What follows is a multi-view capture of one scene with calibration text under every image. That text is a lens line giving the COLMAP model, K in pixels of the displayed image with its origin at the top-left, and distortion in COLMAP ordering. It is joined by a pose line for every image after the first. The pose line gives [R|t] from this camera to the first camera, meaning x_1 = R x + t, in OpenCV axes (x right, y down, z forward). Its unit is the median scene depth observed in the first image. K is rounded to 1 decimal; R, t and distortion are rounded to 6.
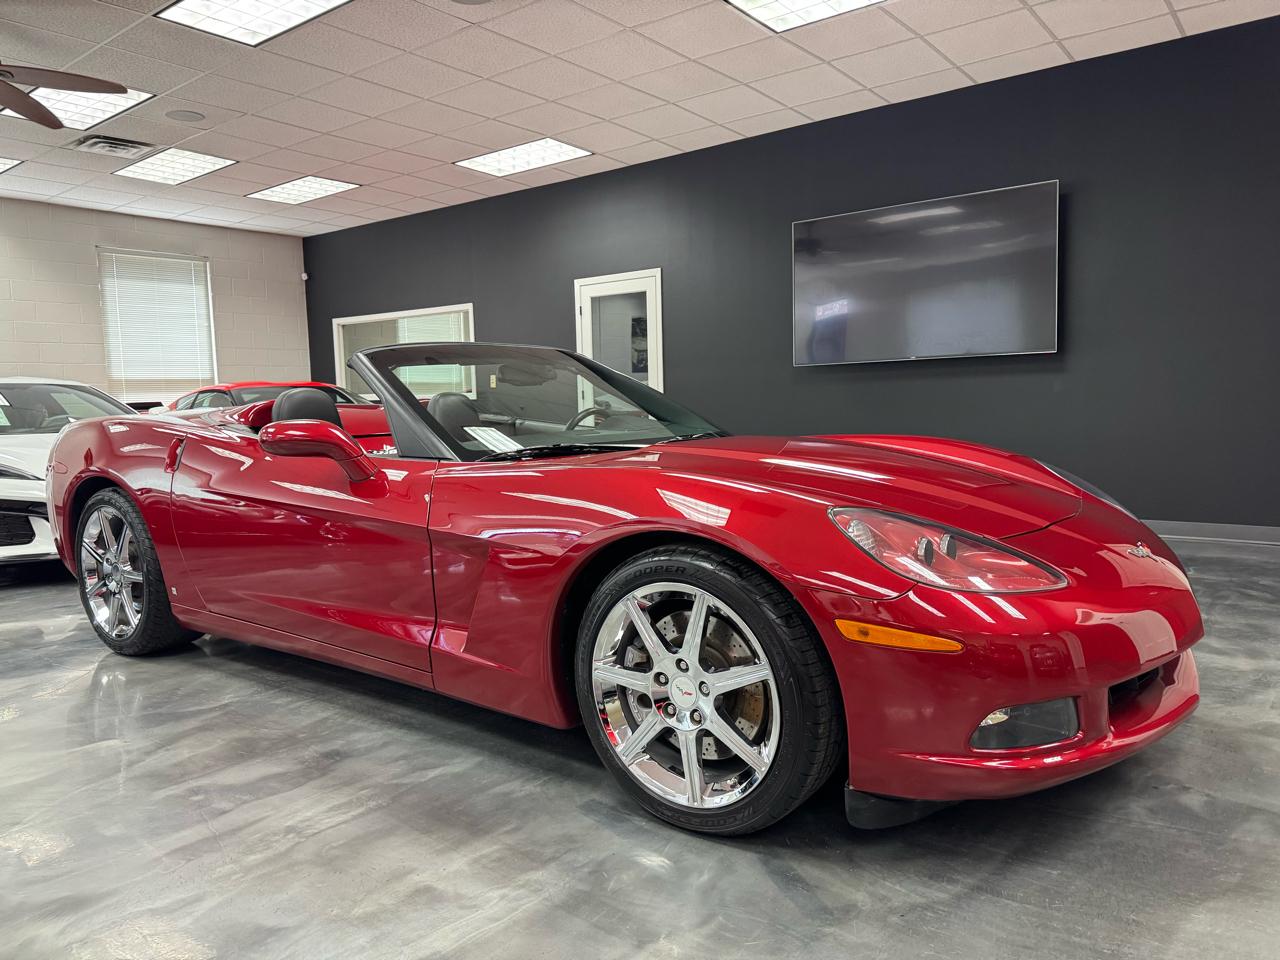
lens RADIAL K [[930.1, 0, 639.5], [0, 930.1, 480.3], [0, 0, 1]] dist [0.025200, -0.036180]
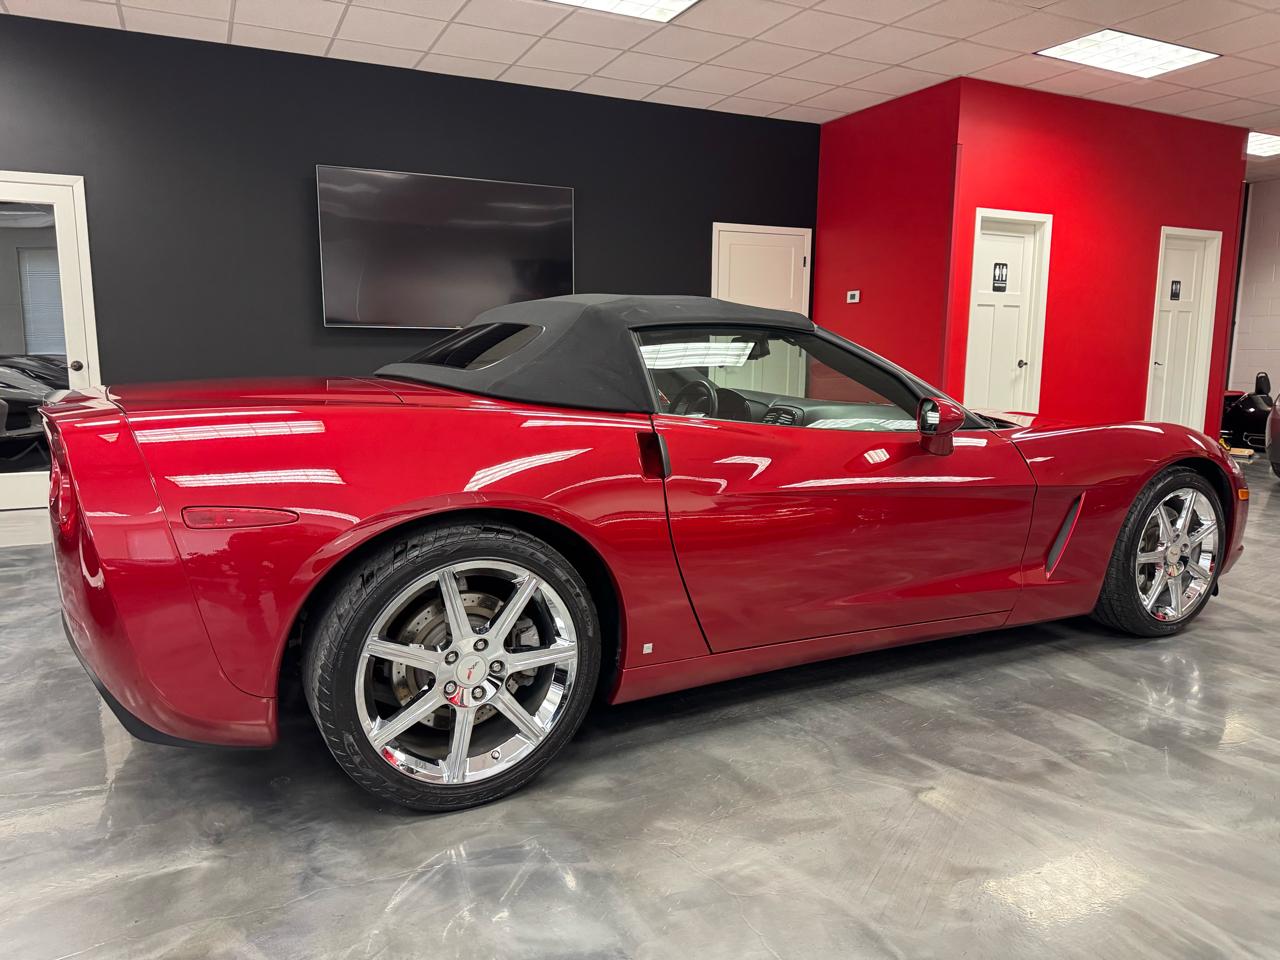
lens RADIAL K [[930.1, 0, 628.5], [0, 930.1, 474.9], [0, 0, 1]] dist [0.025200, -0.036180]
pose [[0.418059, -0.107636, 0.902021, -0.553582], [0.064220, 0.993973, 0.088844, -0.037346], [-0.906147, 0.020786, 0.422452, 0.350282]]
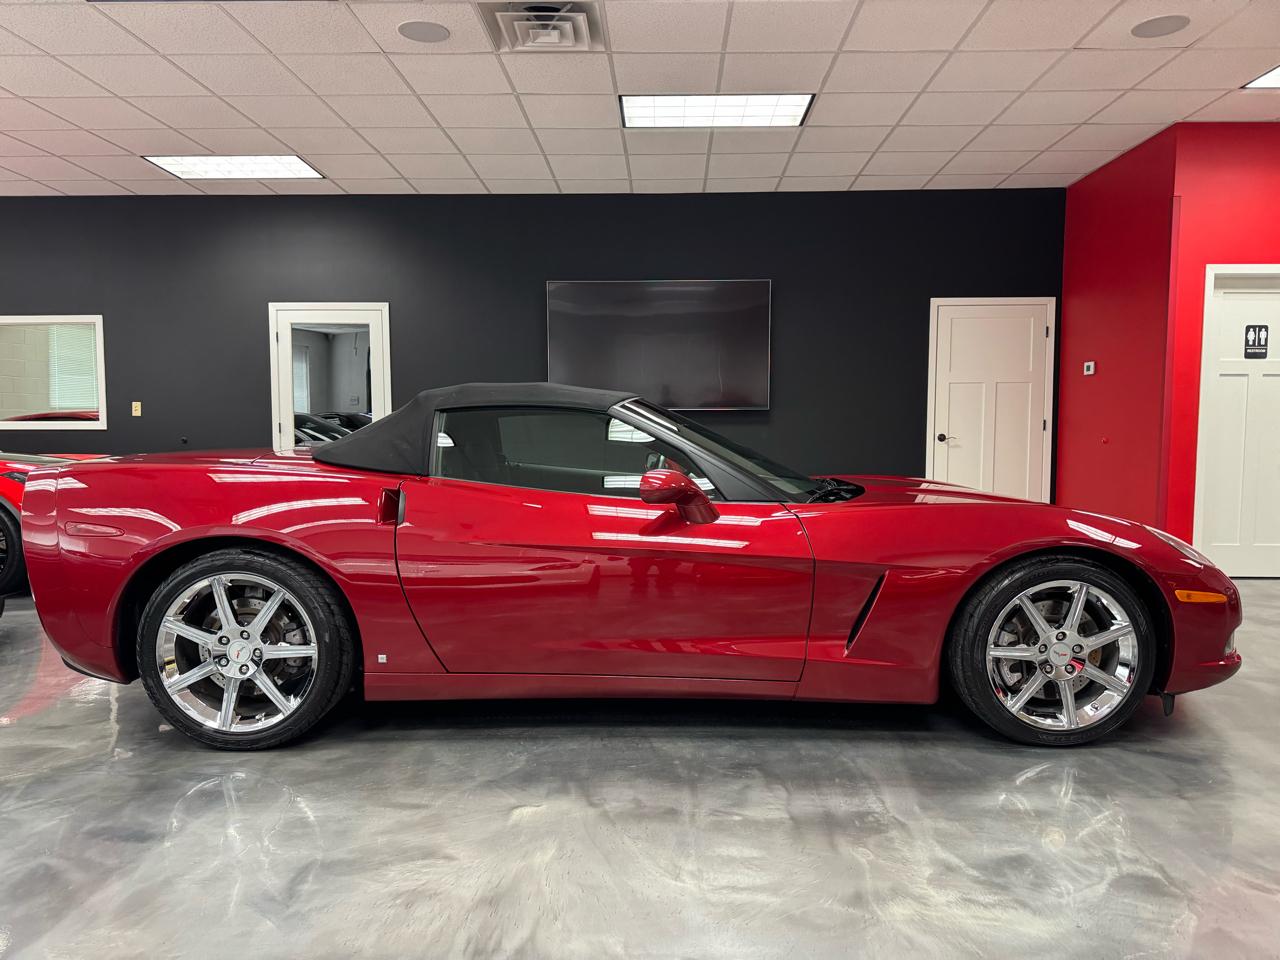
lens RADIAL K [[930.1, 0, 635.0], [0, 930.1, 474.5], [0, 0, 1]] dist [0.025200, -0.036180]
pose [[0.803238, -0.018611, 0.595367, -0.413417], [0.037678, 0.999098, -0.019602, -0.016887], [-0.594465, 0.038177, 0.803215, 0.057548]]
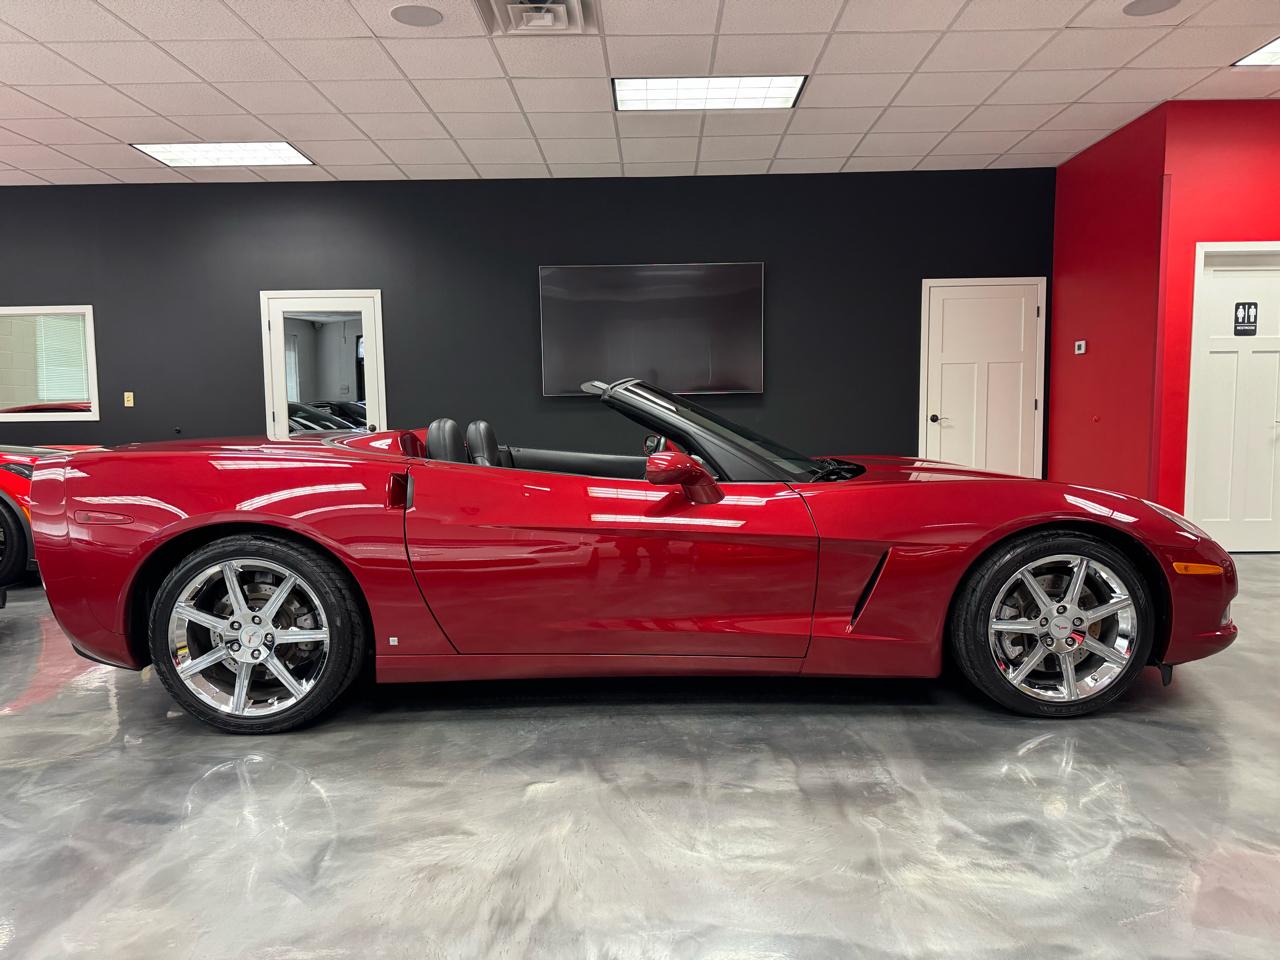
lens RADIAL K [[930.1, 0, 631.9], [0, 930.1, 477.0], [0, 0, 1]] dist [0.025200, -0.036180]
pose [[0.796904, -0.039396, 0.602820, -0.423361], [0.050519, 0.998722, -0.001515, -0.015010], [-0.601989, 0.031662, 0.797876, 0.059102]]
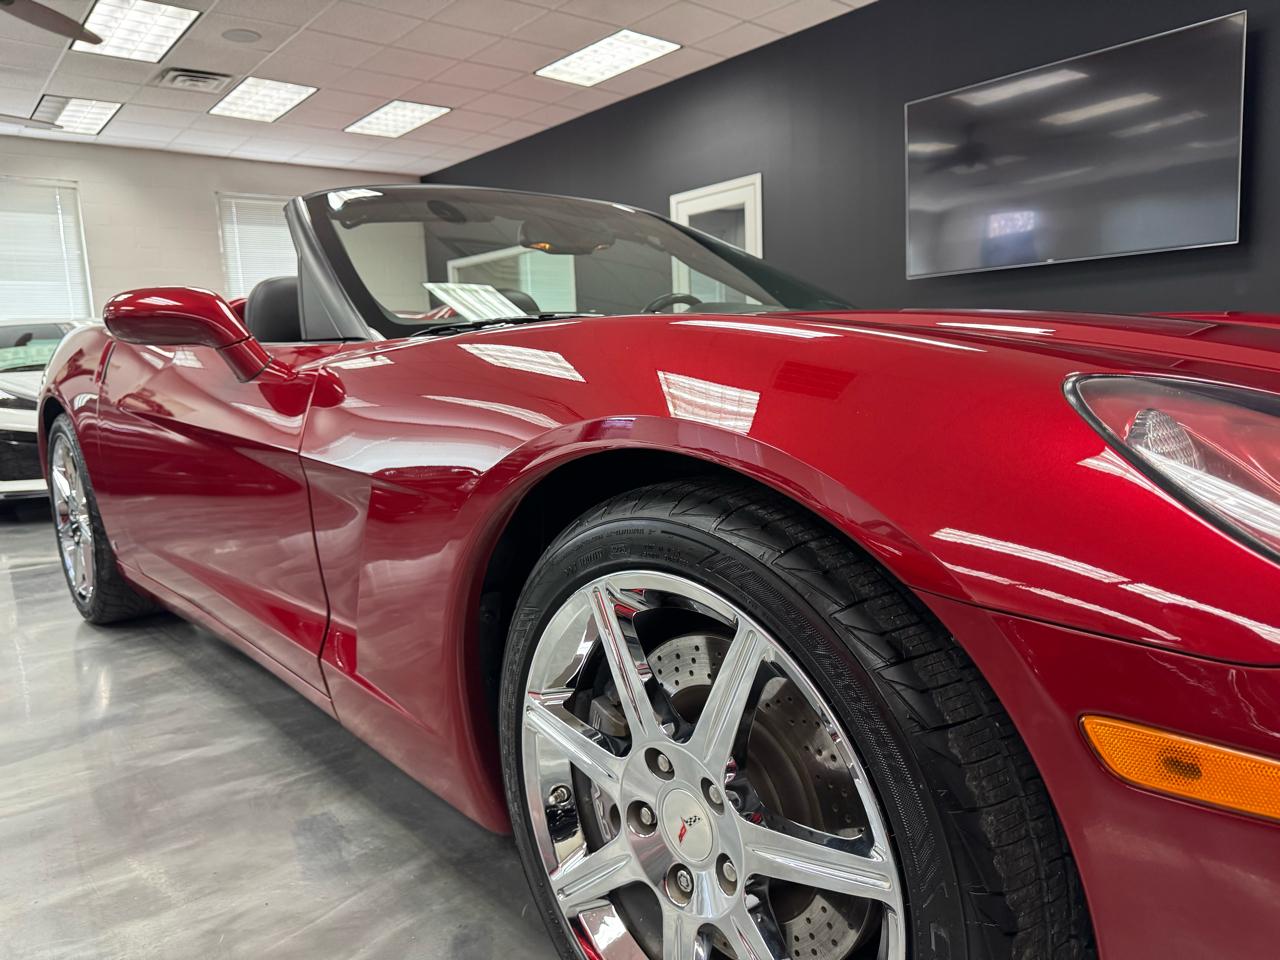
lens RADIAL K [[930.1, 0, 644.4], [0, 930.1, 485.0], [0, 0, 1]] dist [0.025200, -0.036180]
pose [[0.981234, 0.004219, -0.192773, 0.099447], [0.006562, 0.998451, 0.055254, 0.018207], [0.192708, -0.055482, 0.979686, 0.113767]]
